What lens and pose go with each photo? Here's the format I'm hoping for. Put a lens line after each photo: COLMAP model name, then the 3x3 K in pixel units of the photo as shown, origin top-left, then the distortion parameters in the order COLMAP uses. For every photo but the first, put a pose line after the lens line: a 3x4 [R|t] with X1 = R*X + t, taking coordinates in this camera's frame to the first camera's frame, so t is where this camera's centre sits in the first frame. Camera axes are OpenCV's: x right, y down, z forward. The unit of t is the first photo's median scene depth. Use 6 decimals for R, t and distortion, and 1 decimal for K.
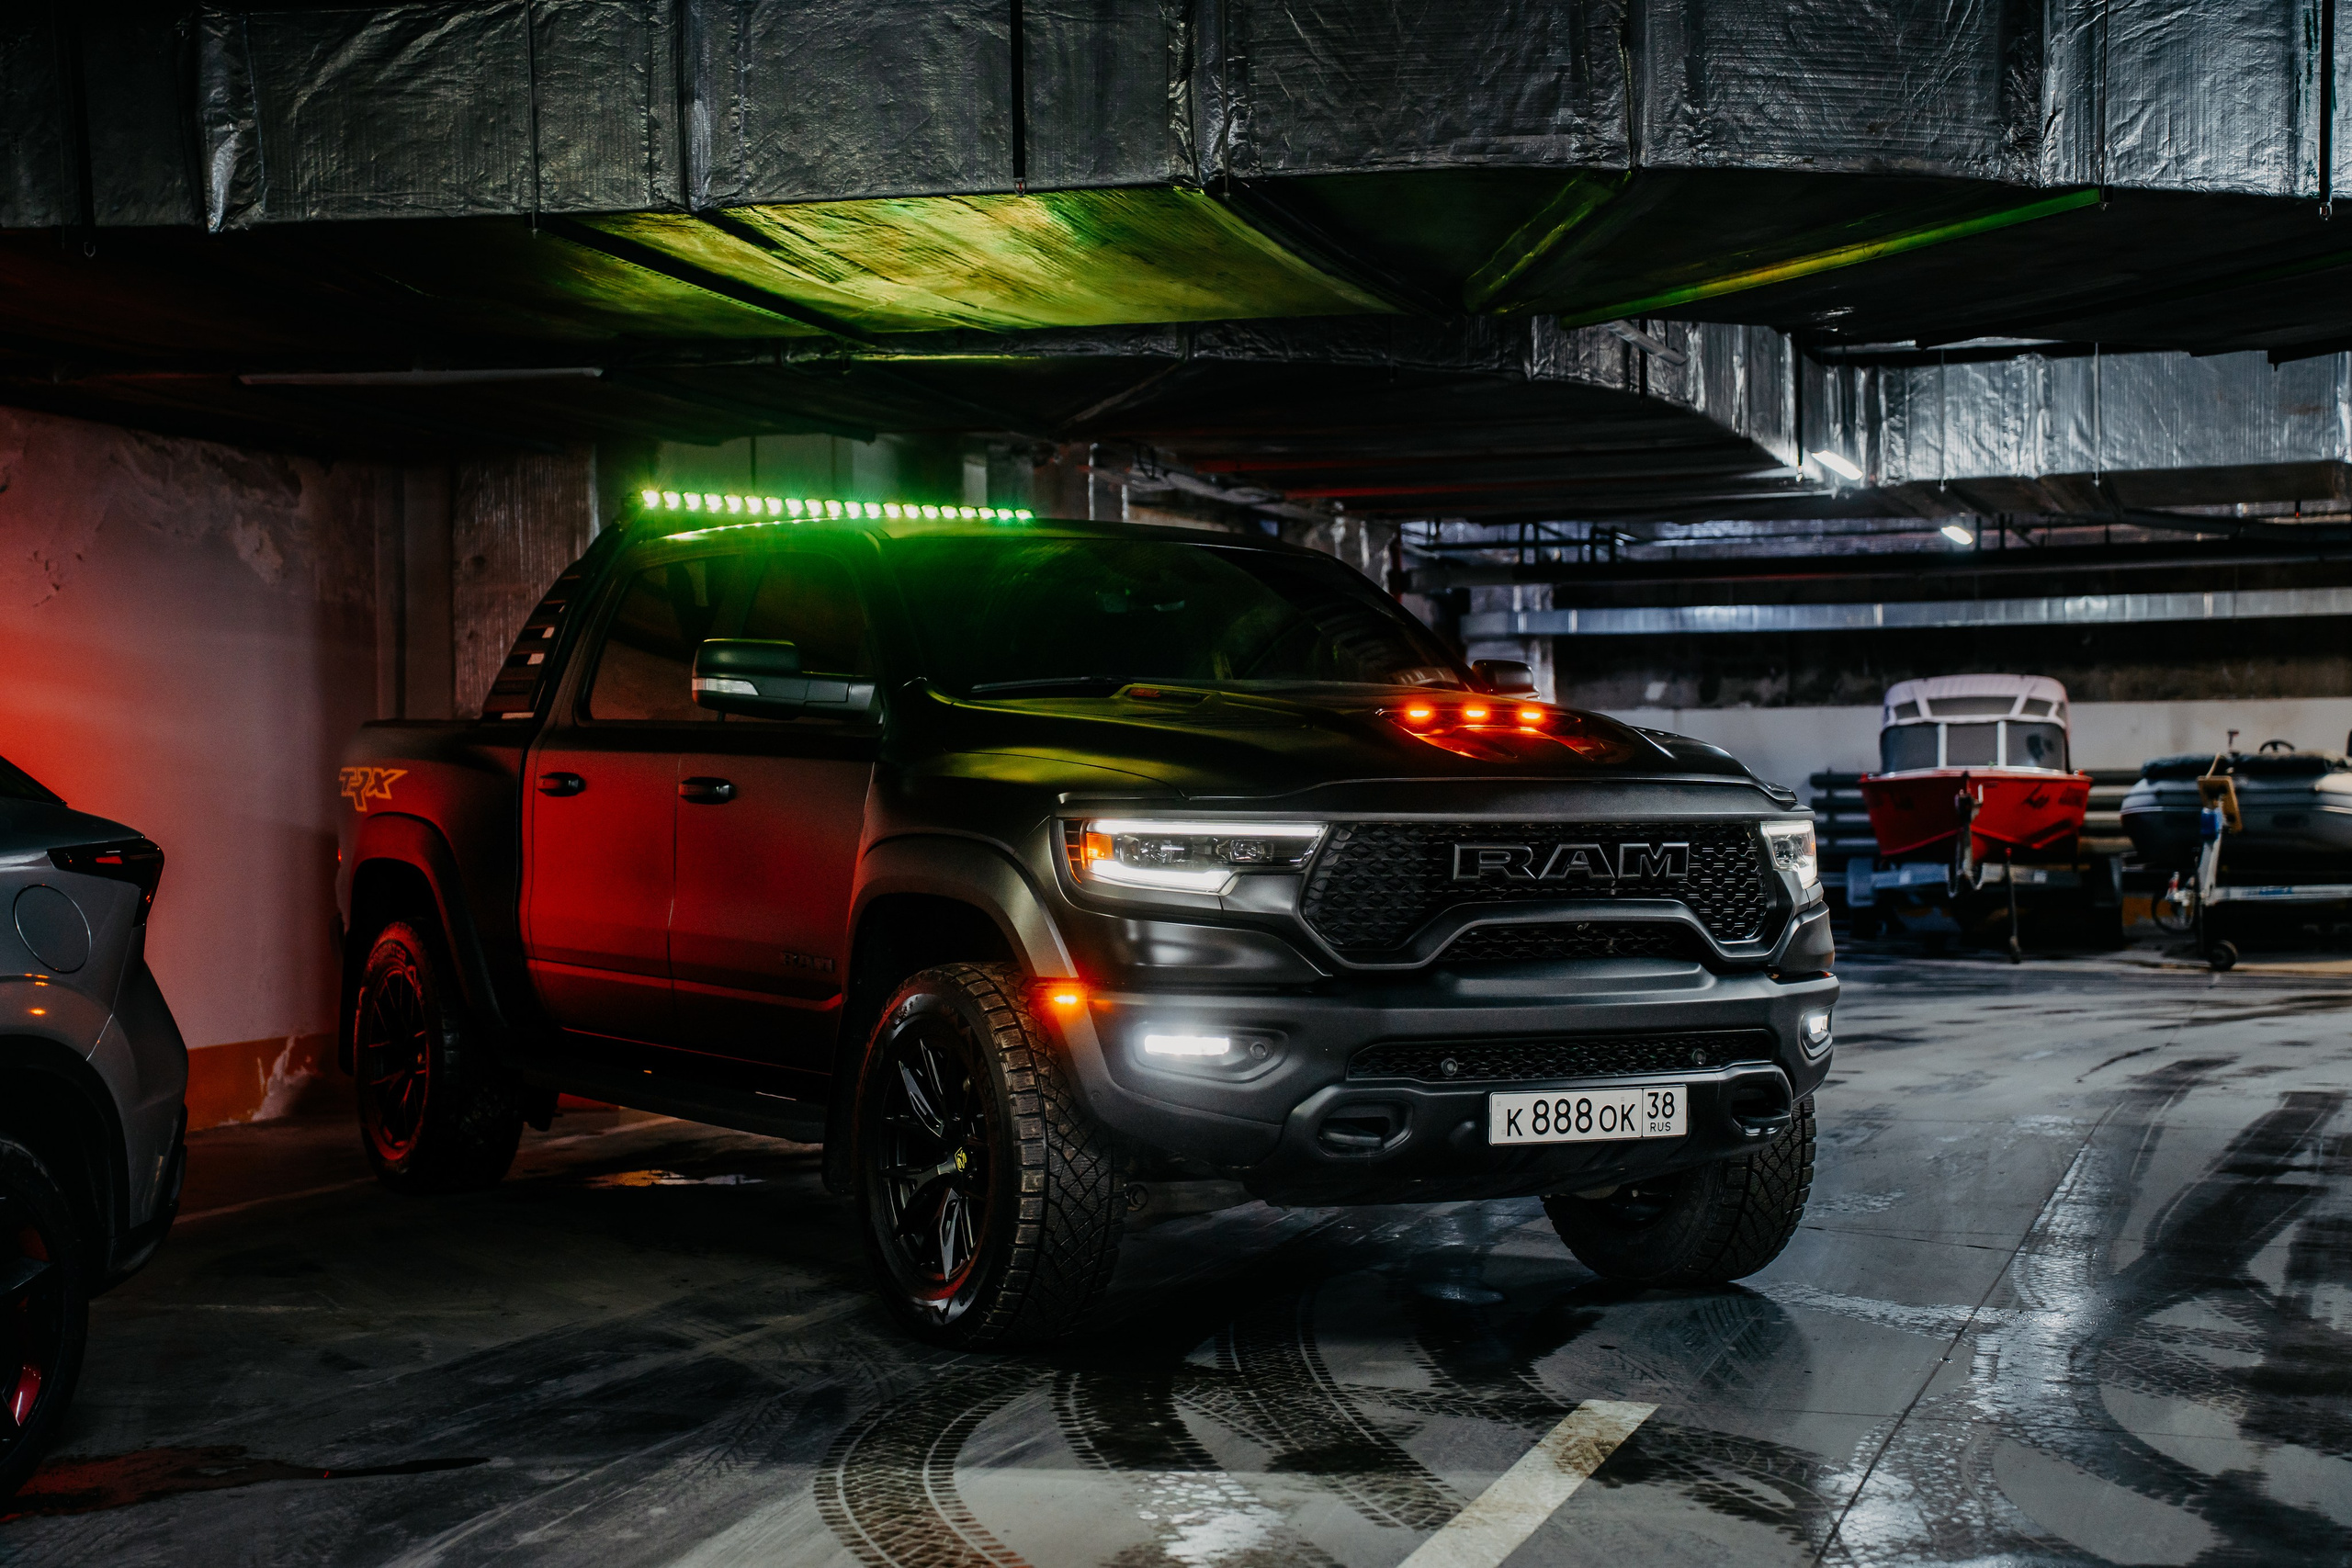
lens RADIAL K [[3581.2, 0, 1176.0], [0, 3581.2, 784.0], [0, 0, 1]] dist [0.303613, 0.041654]
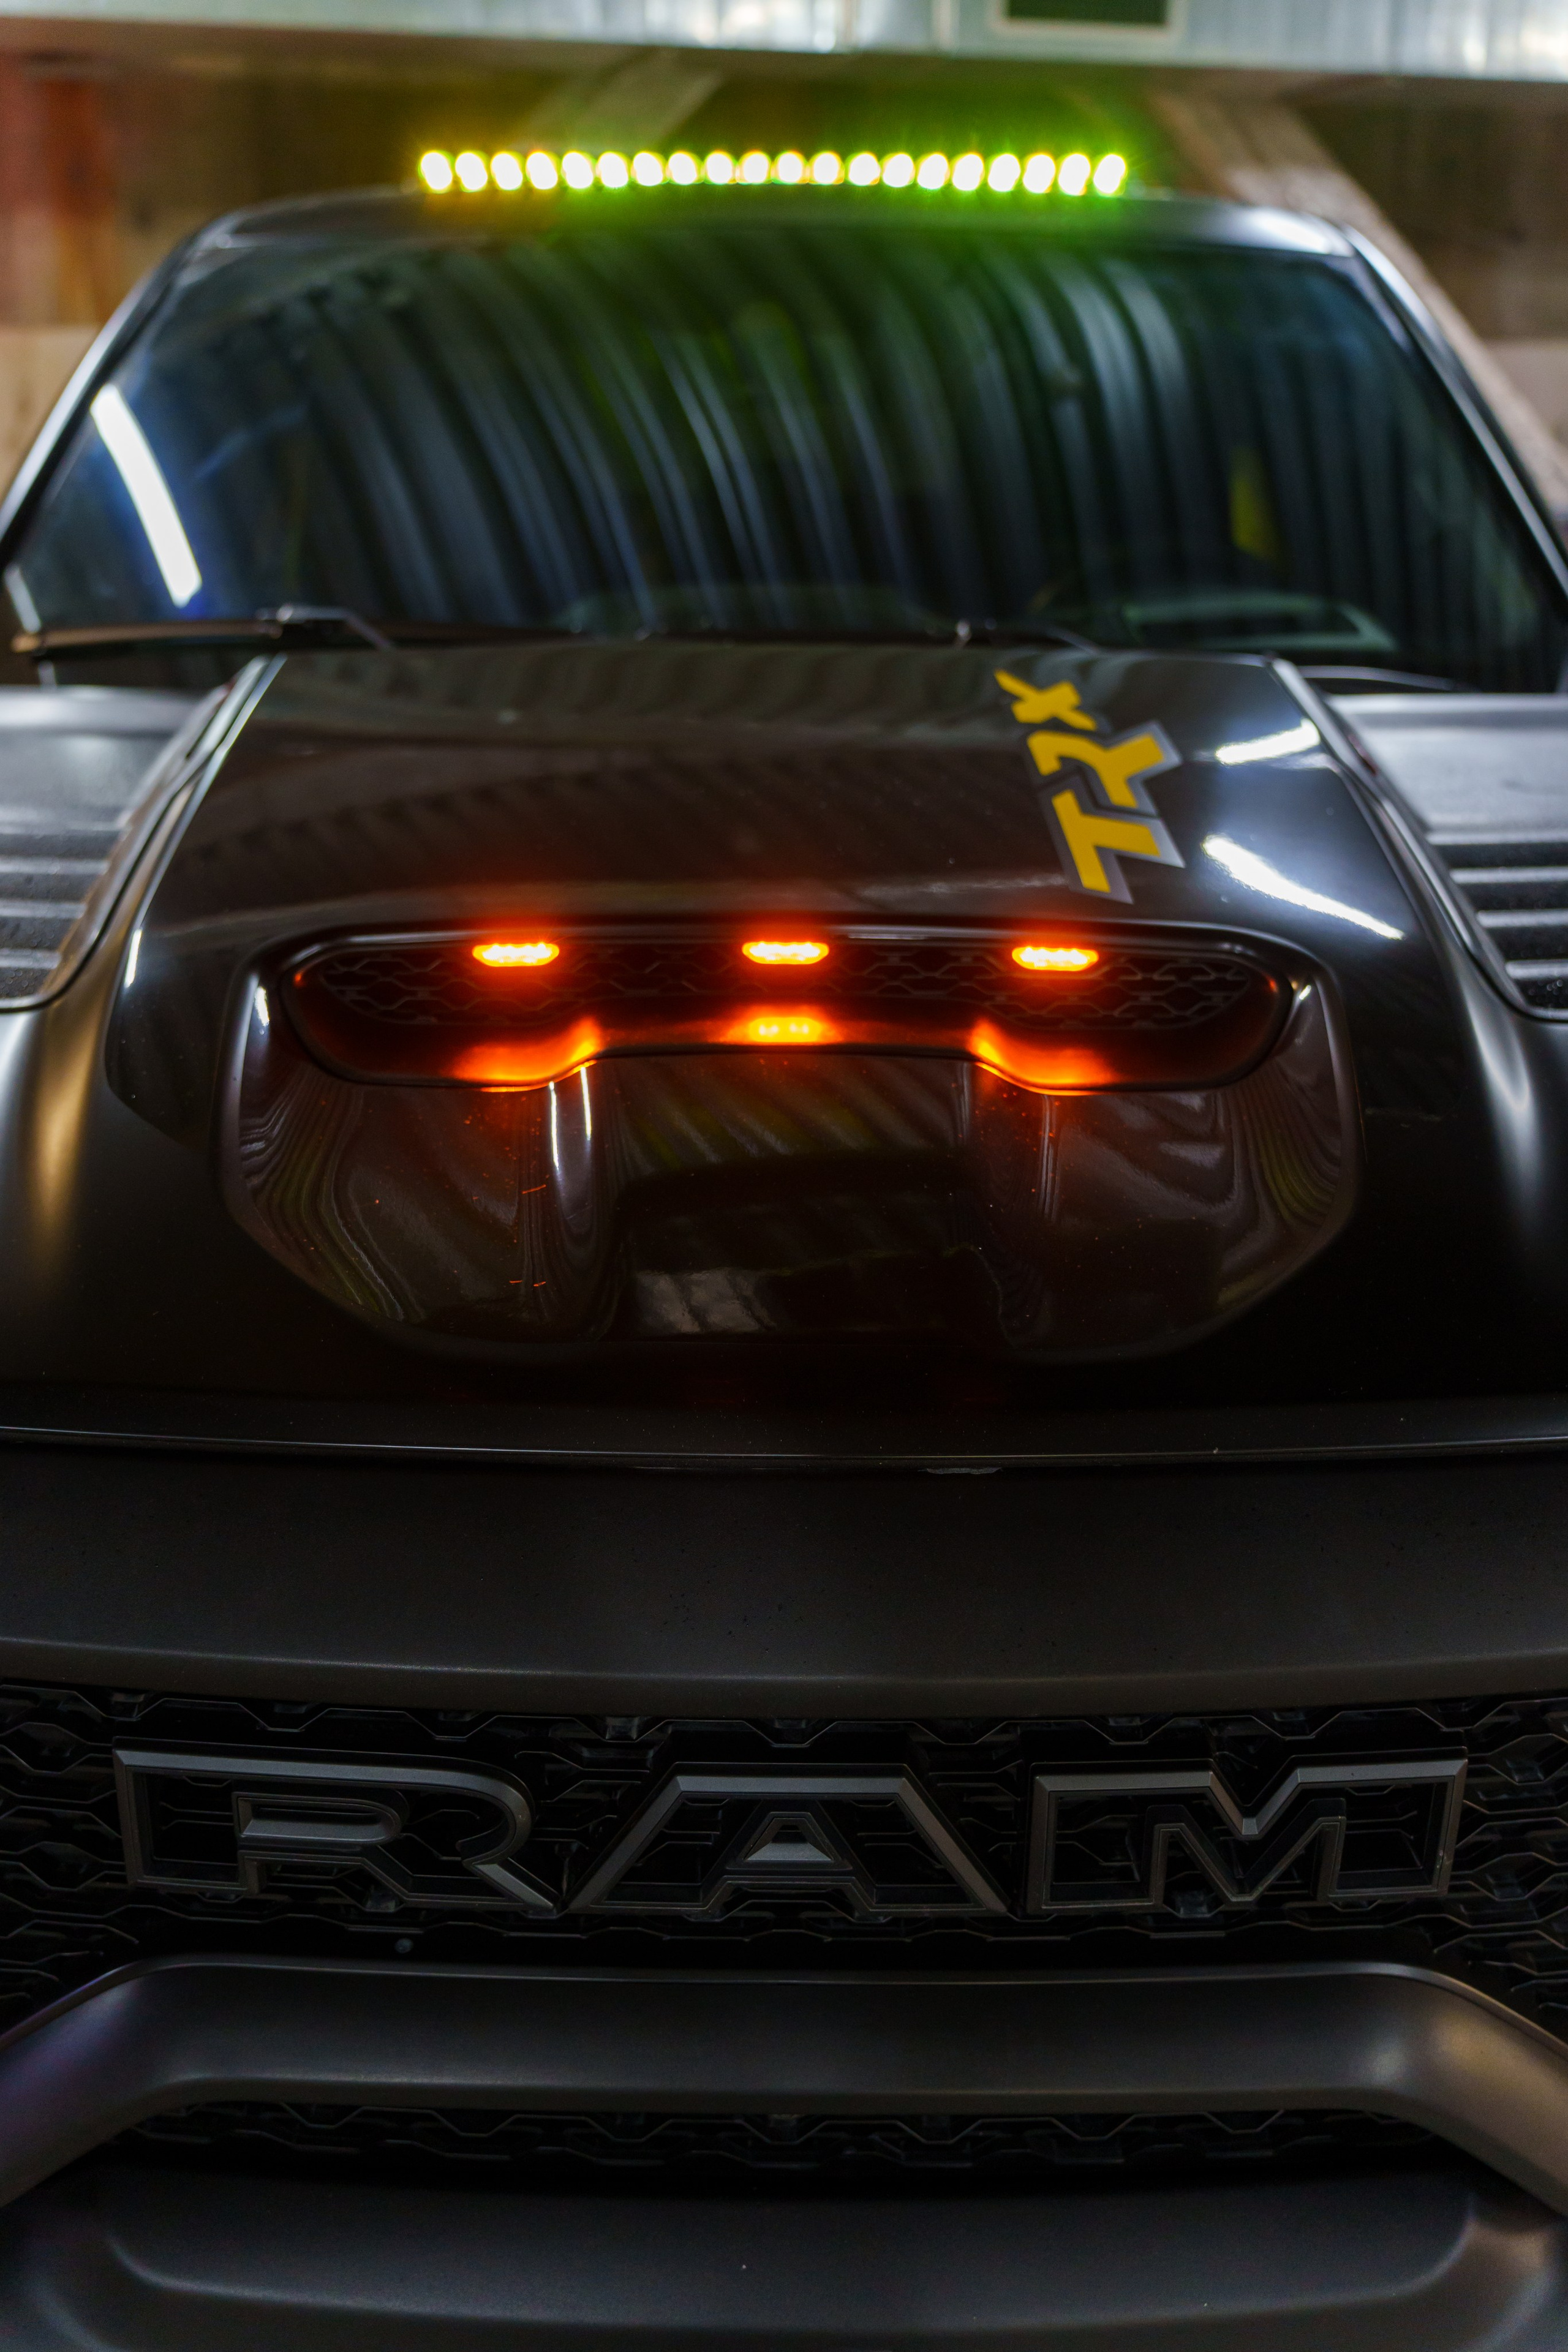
lens RADIAL K [[2277.4, 0, 751.3], [0, 2277.4, 1174.2], [0, 0, 1]] dist [0.003853, 0.002753]
pose [[0.863371, 0.162956, -0.477531, 0.165862], [-0.004378, 0.948796, 0.315858, -0.057618], [0.504551, -0.270612, 0.819876, 0.891848]]
